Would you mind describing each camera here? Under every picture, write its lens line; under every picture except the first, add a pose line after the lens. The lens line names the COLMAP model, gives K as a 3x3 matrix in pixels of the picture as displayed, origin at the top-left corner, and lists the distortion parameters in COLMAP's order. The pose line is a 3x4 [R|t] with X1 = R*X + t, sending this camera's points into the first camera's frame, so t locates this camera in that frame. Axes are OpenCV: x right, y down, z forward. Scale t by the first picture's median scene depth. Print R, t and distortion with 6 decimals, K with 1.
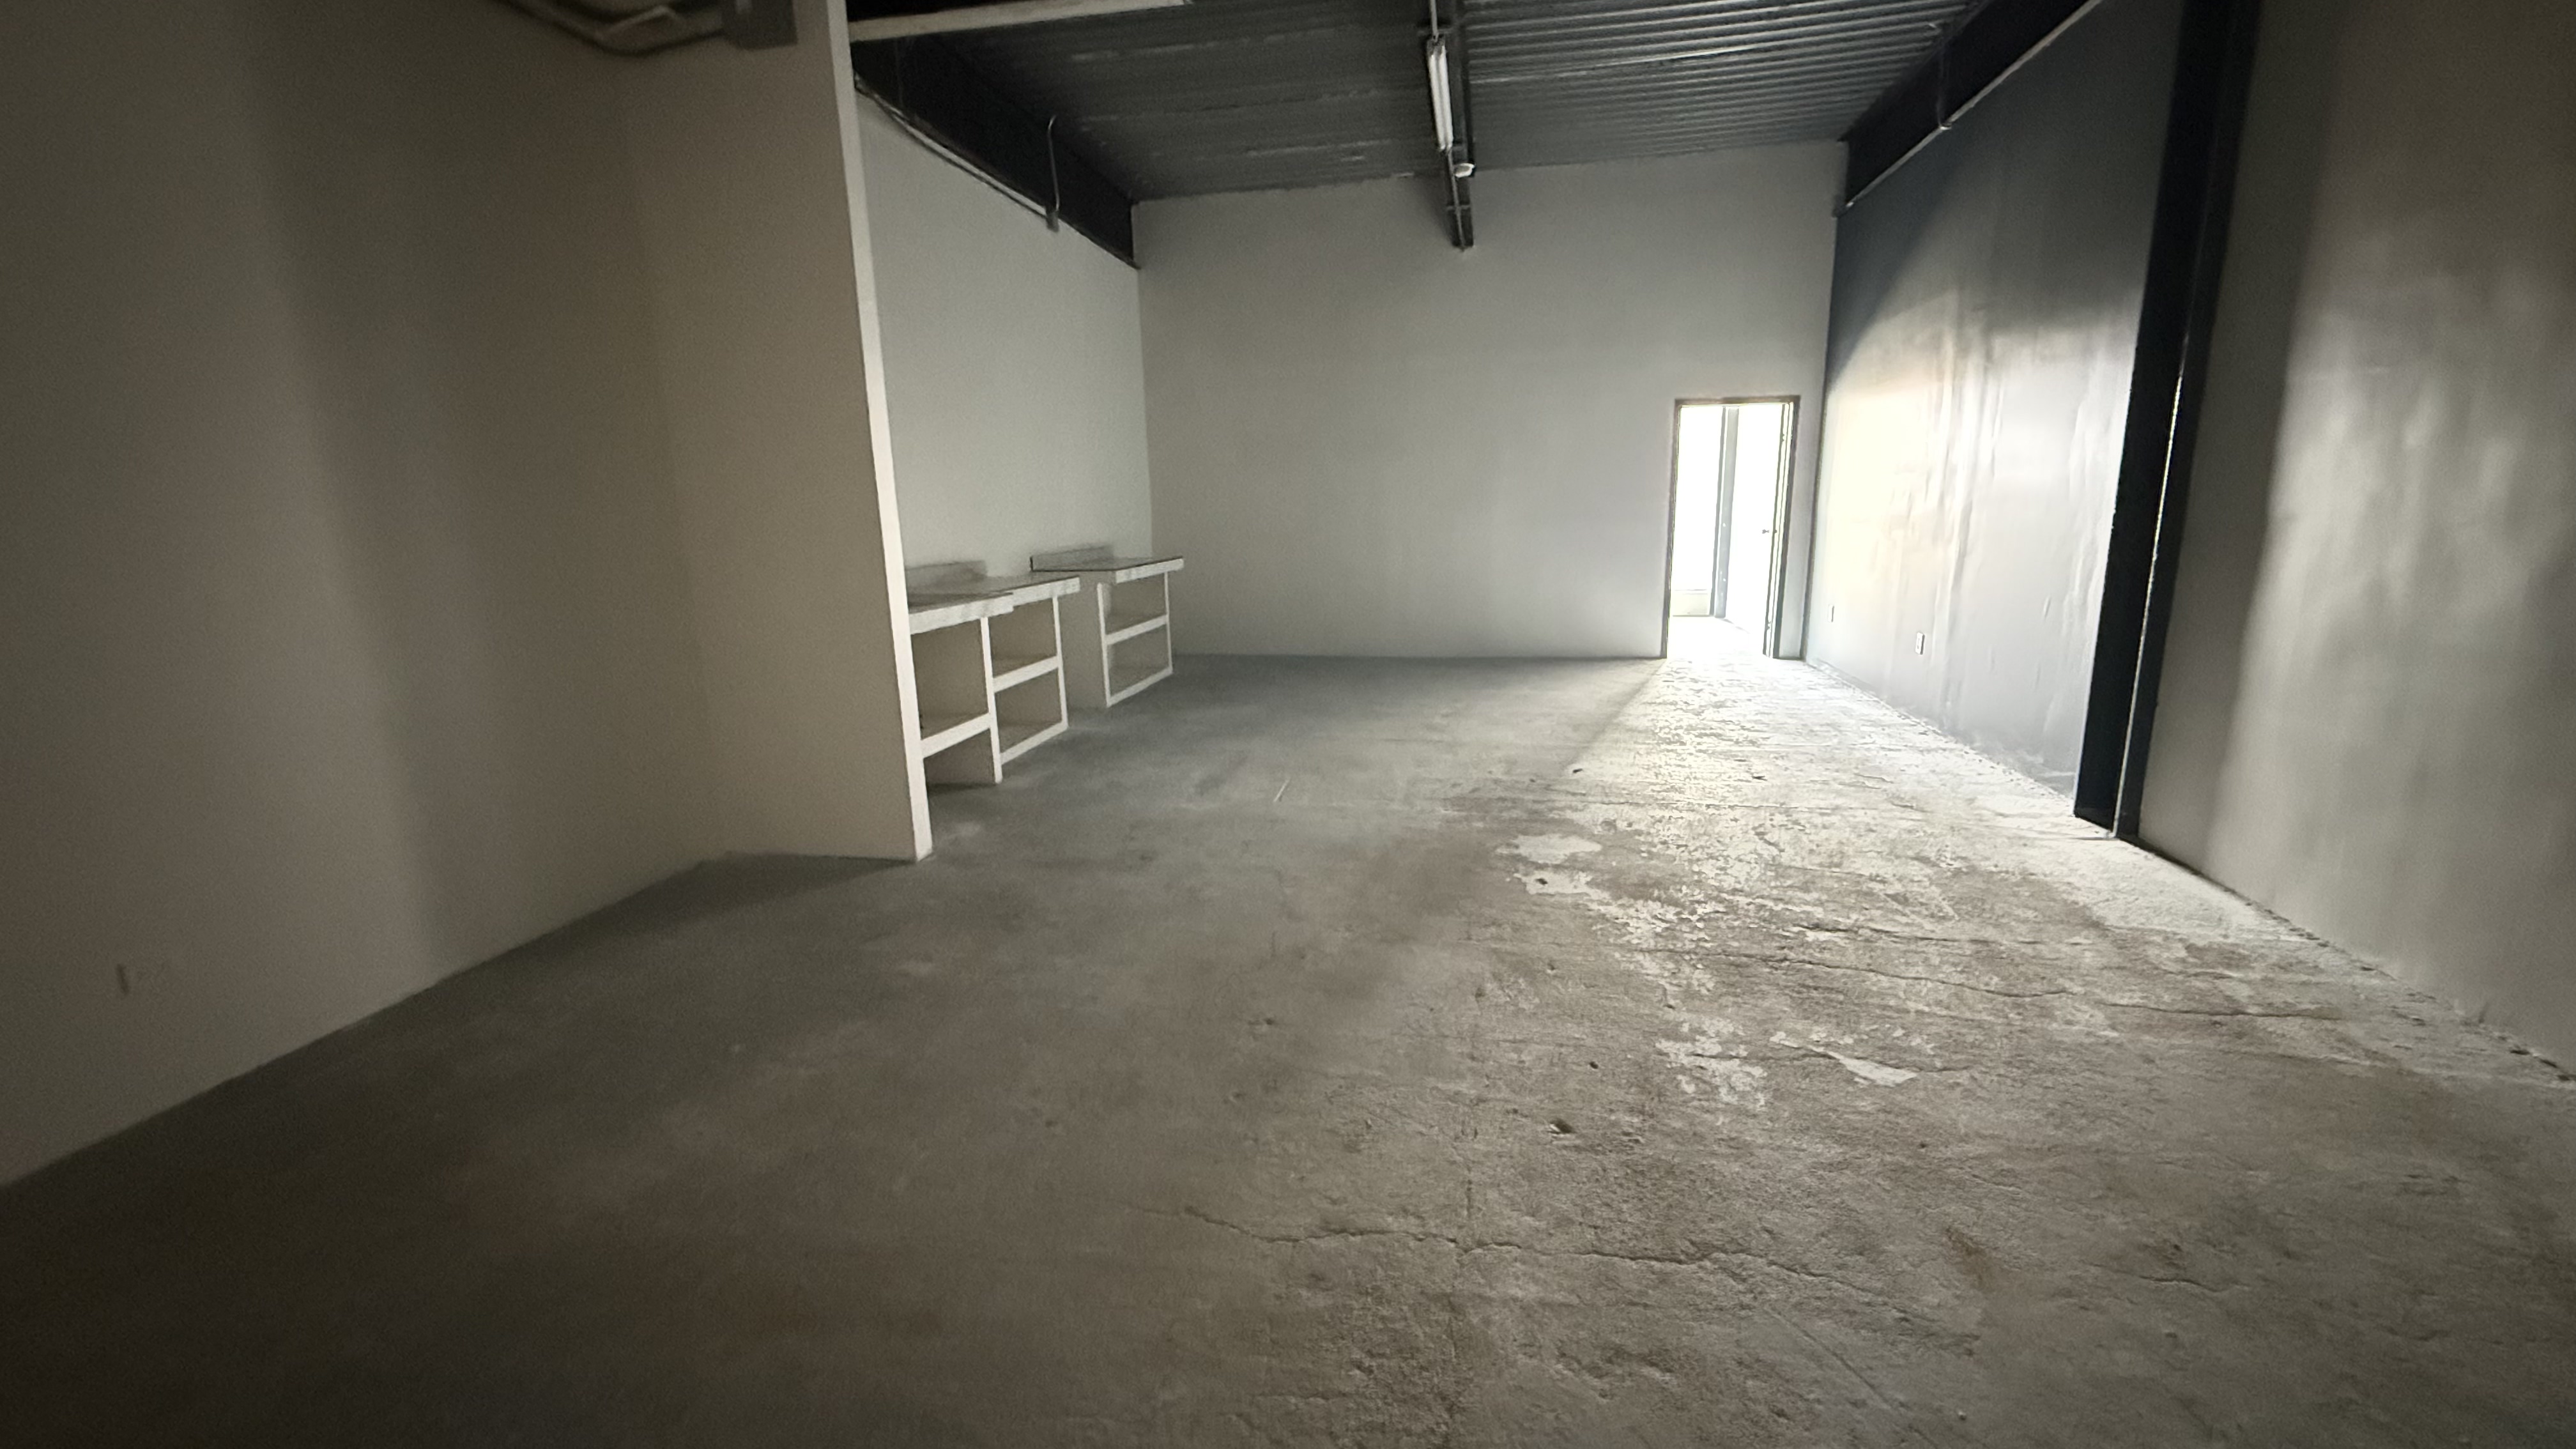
lens RADIAL K [[1031.7, 0, 1287.8], [0, 1031.7, 728.7], [0, 0, 1]] dist [-0.000544, 0.000175]
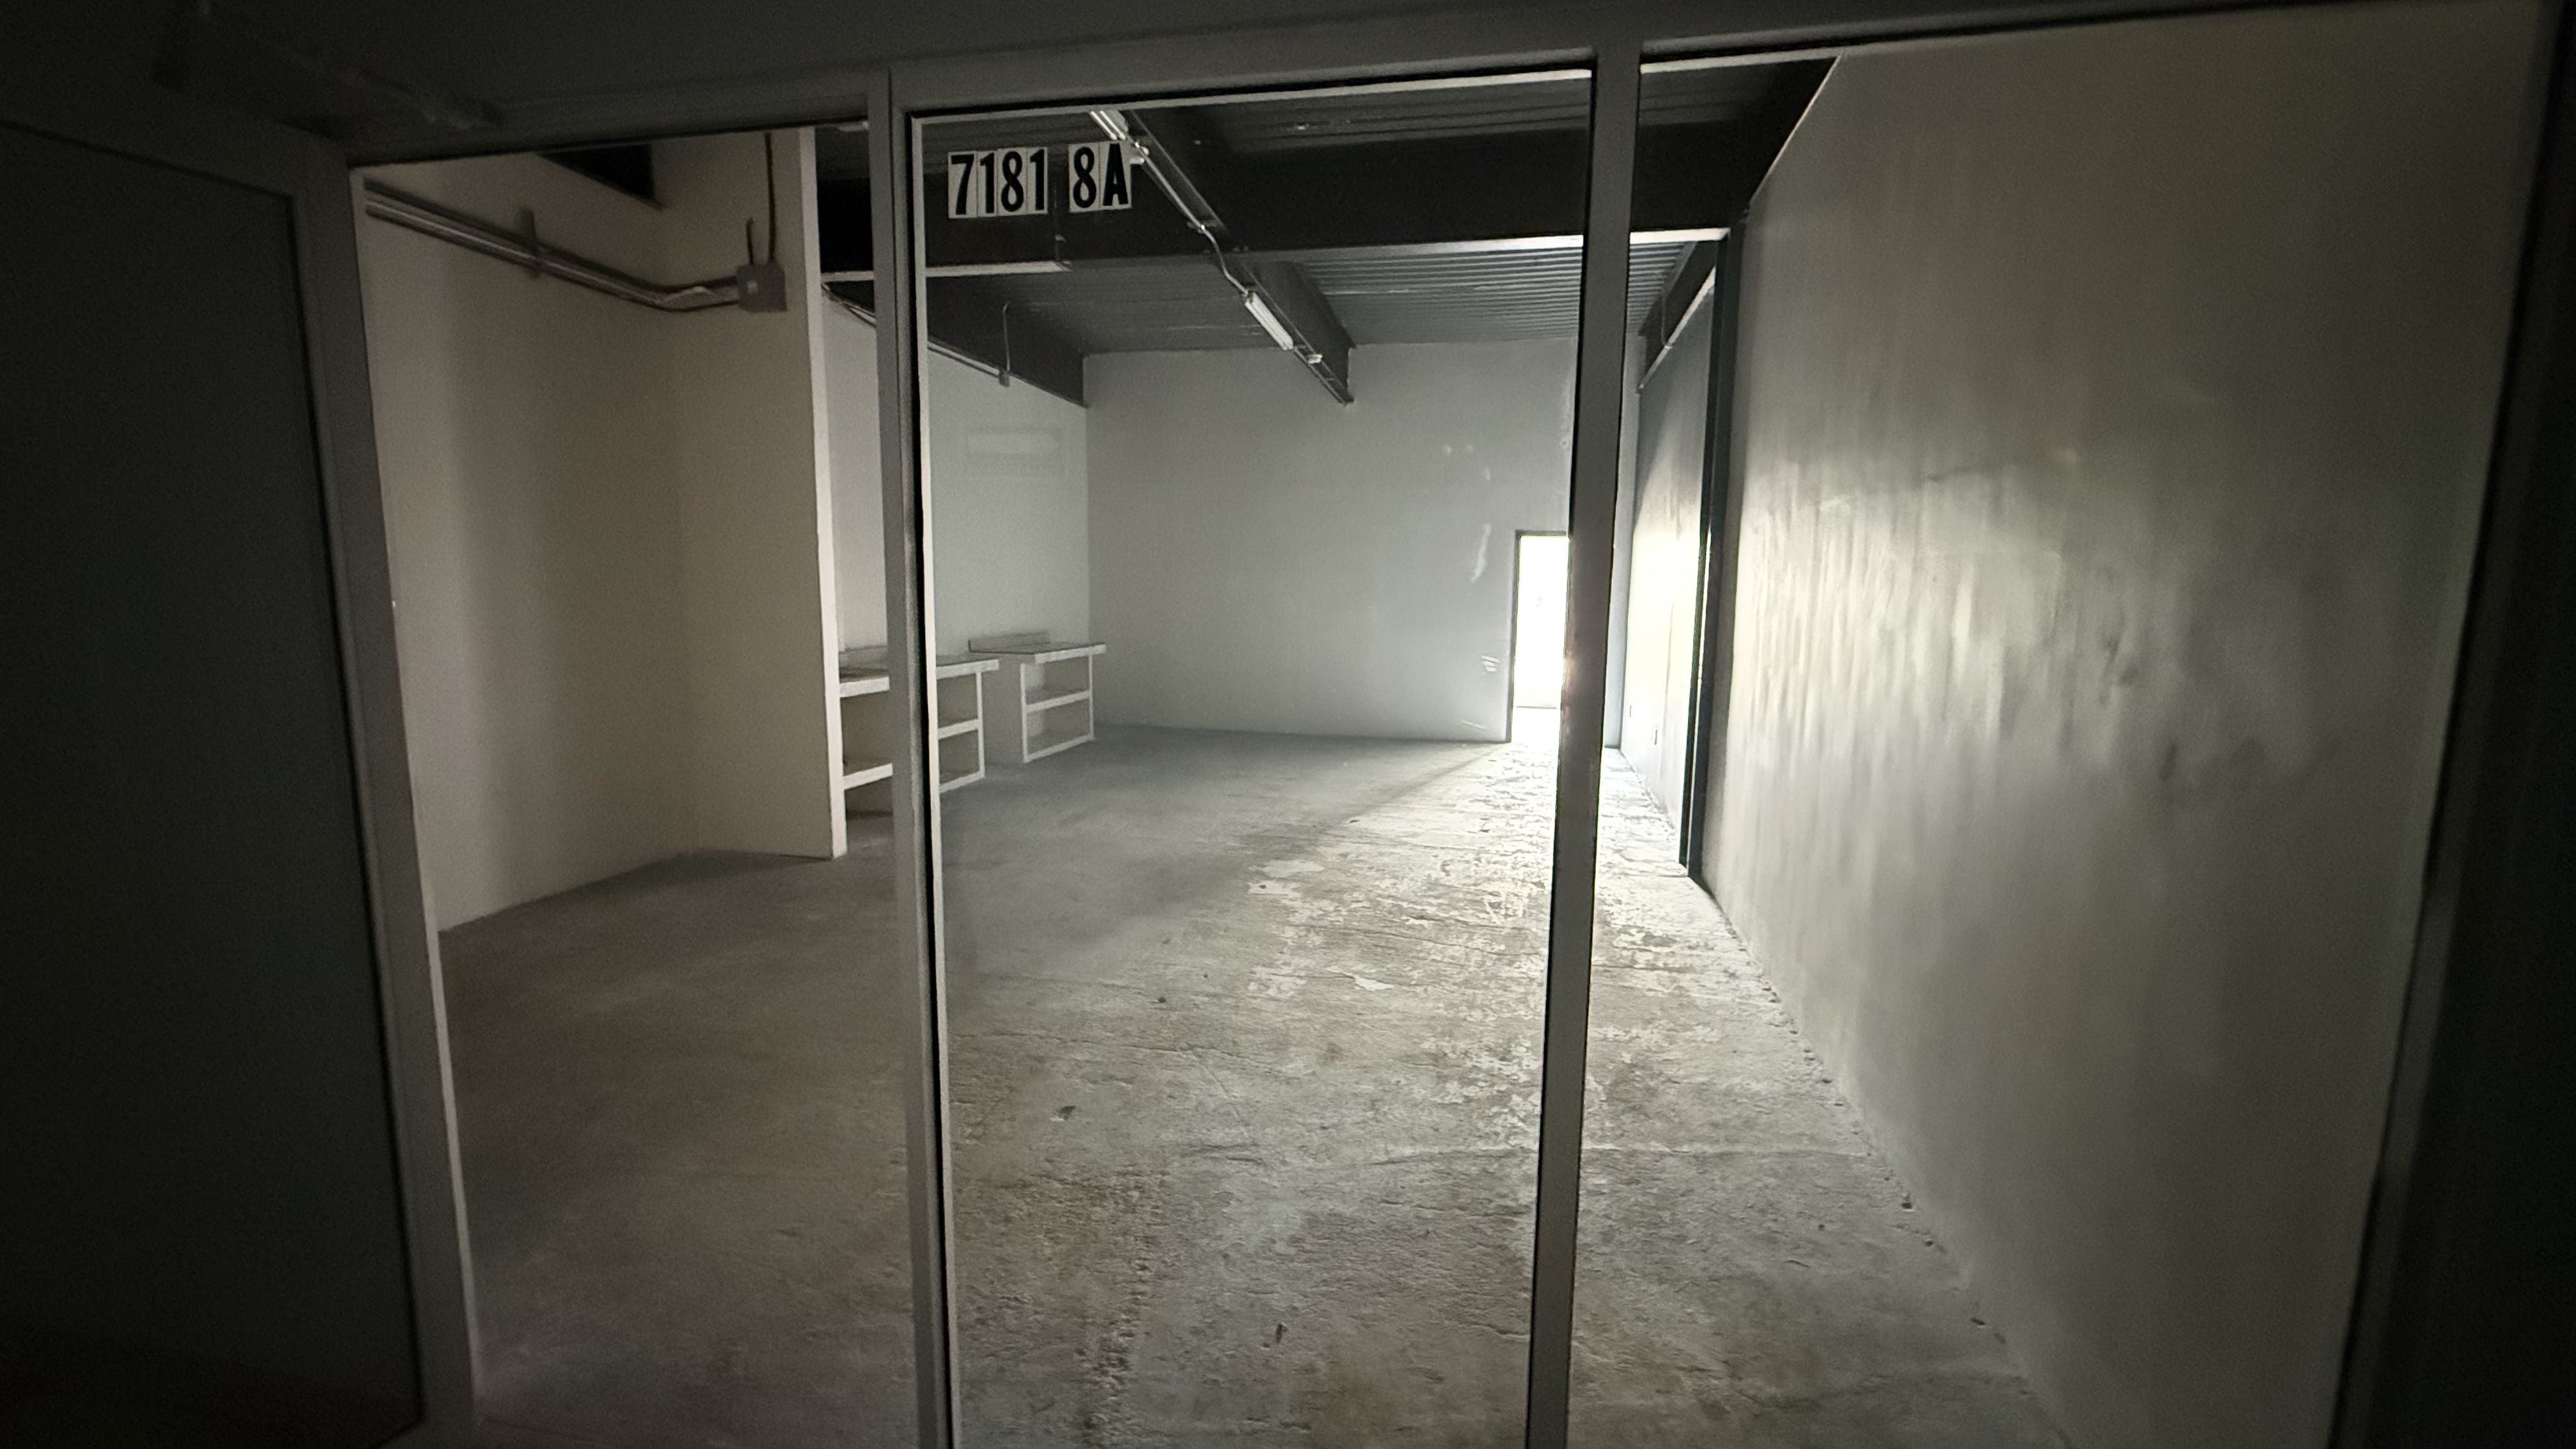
lens RADIAL K [[1031.7, 0, 1289.0], [0, 1031.7, 725.2], [0, 0, 1]] dist [-0.000544, 0.000175]
pose [[0.999194, 0.039184, -0.008672, 0.262508], [-0.039747, 0.996097, -0.078814, 0.033670], [0.005550, 0.079095, 0.996852, -0.403483]]
